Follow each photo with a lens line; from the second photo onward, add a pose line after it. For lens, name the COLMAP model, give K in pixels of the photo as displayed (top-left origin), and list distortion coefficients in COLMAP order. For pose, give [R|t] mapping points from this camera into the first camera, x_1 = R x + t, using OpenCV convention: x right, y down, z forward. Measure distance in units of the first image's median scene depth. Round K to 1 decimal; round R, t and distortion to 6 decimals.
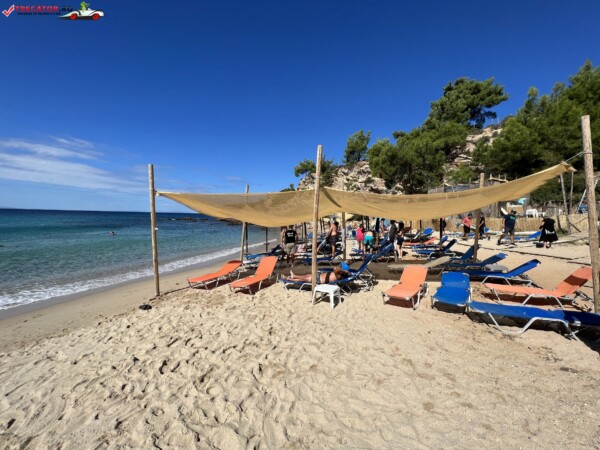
lens RADIAL K [[241.6, 0, 300.1], [0, 241.6, 225.1], [0, 0, 1]] dist [-0.003836, 0.001275]
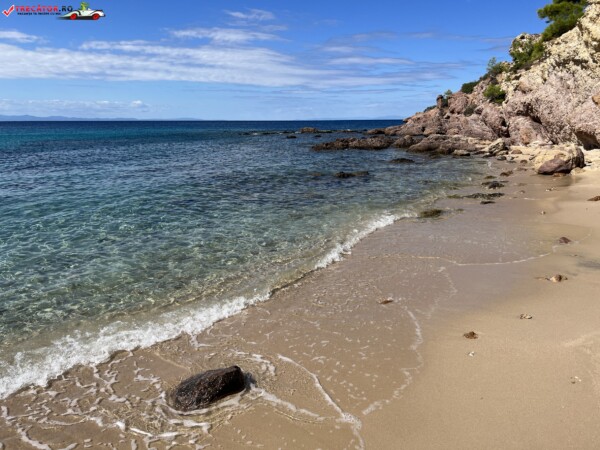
lens RADIAL K [[454.6, 0, 296.4], [0, 454.6, 219.9], [0, 0, 1]] dist [0.041025, -0.043551]
pose [[0.784820, 0.102256, -0.611229, 0.244251], [0.004183, 0.985397, 0.170223, -0.066225], [0.619709, -0.136152, 0.772931, 3.148202]]
